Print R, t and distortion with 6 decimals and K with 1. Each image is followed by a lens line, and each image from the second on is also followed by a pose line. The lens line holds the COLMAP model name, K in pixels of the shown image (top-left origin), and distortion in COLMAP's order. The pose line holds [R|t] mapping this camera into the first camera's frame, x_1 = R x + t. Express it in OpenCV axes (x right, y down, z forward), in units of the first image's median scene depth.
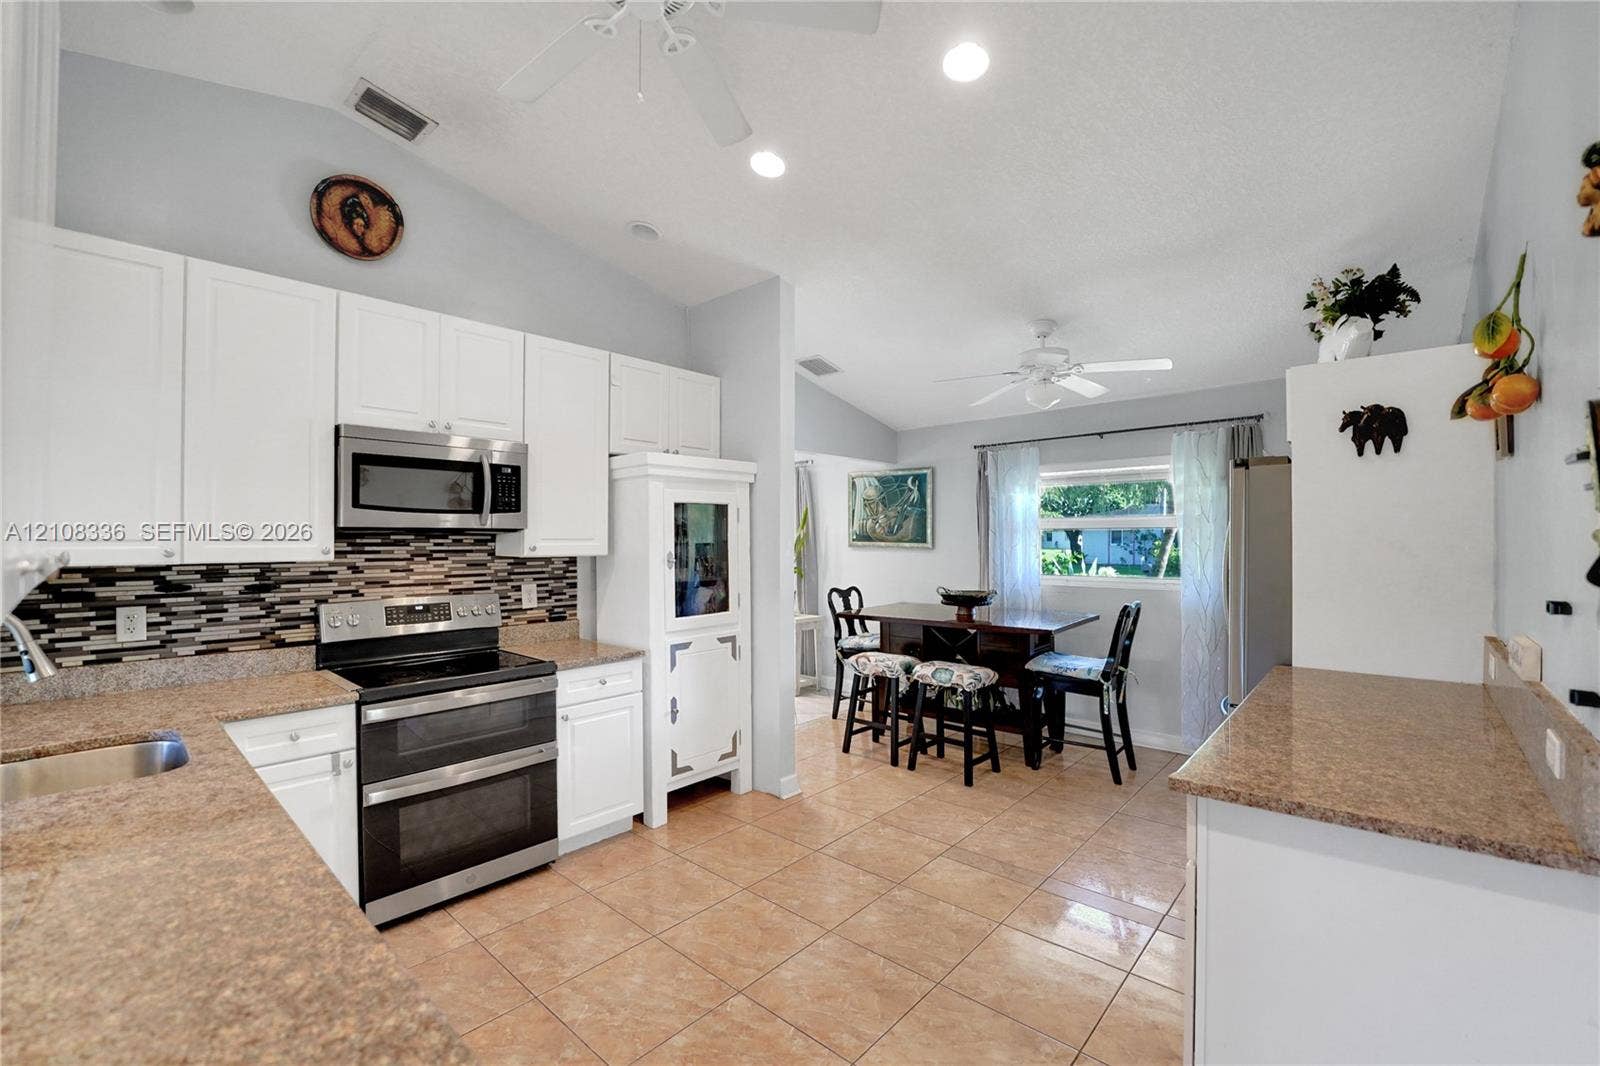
lens RADIAL K [[661.3, 0, 800.0], [0, 661.3, 533.0], [0, 0, 1]] dist [-0.020874, 0.000151]
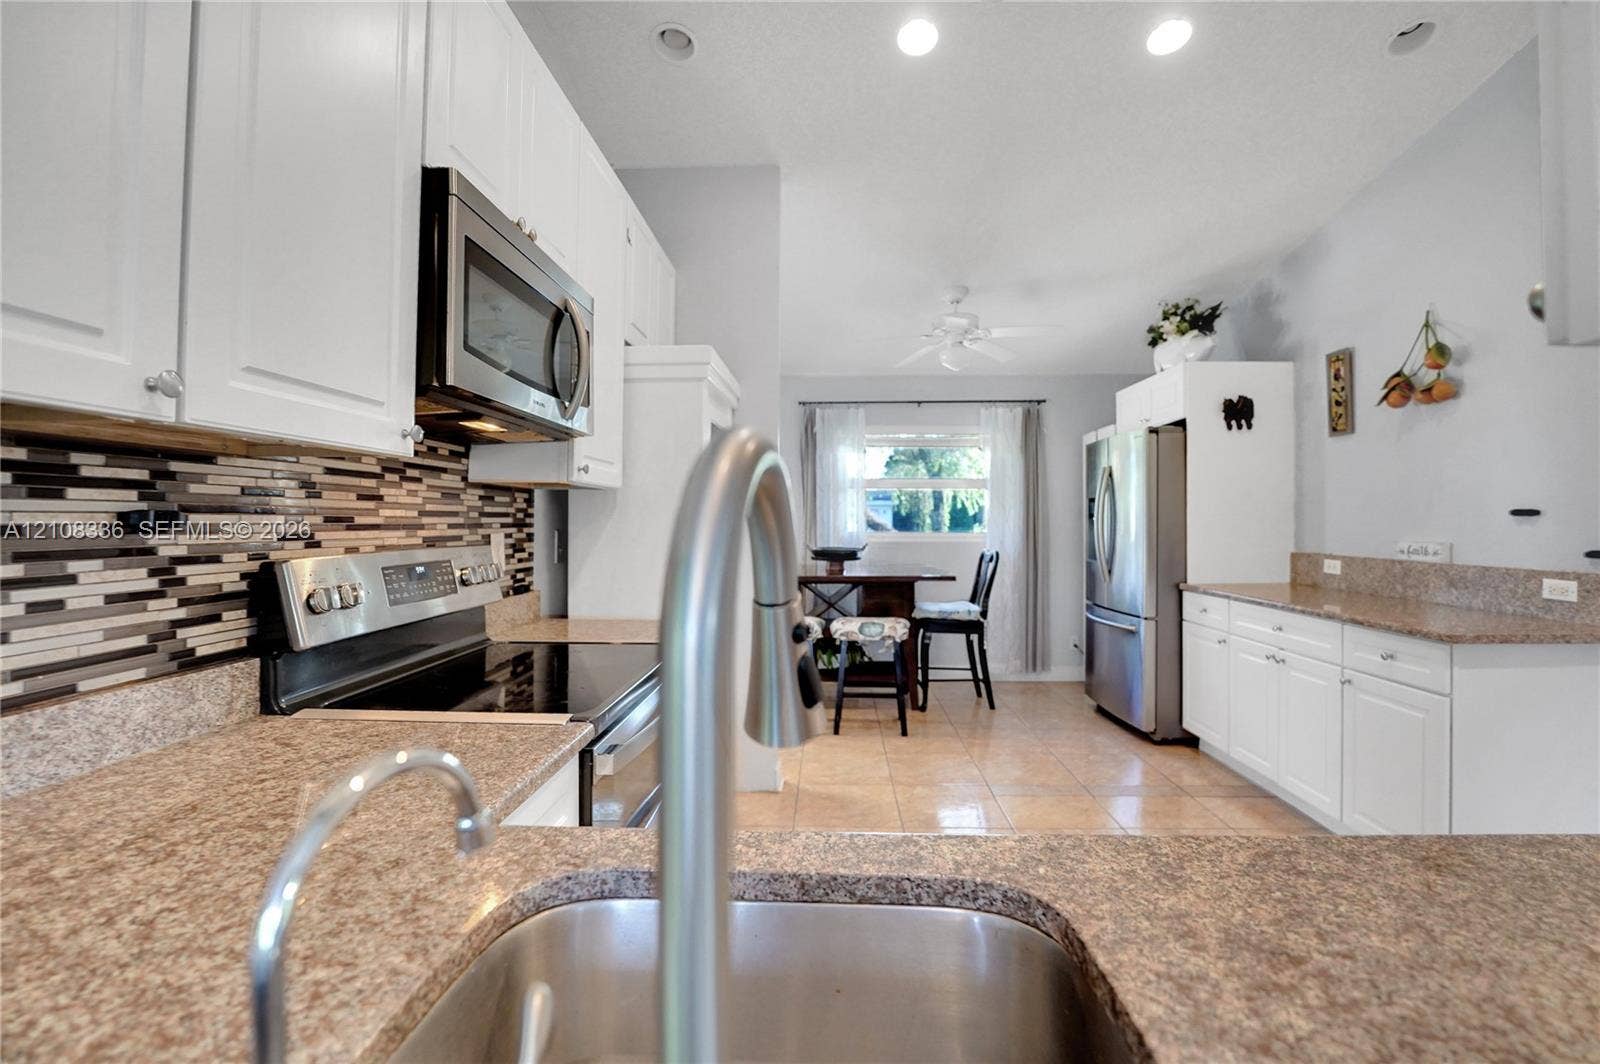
lens RADIAL K [[690.0, 0, 798.6], [0, 690.0, 517.7], [0, 0, 1]] dist [0.000254, 0.000099]
pose [[0.770231, 0.008537, 0.637708, -0.656868], [-0.012912, 0.999914, 0.002210, 0.063946], [-0.637634, -0.009936, 0.770275, 0.366259]]
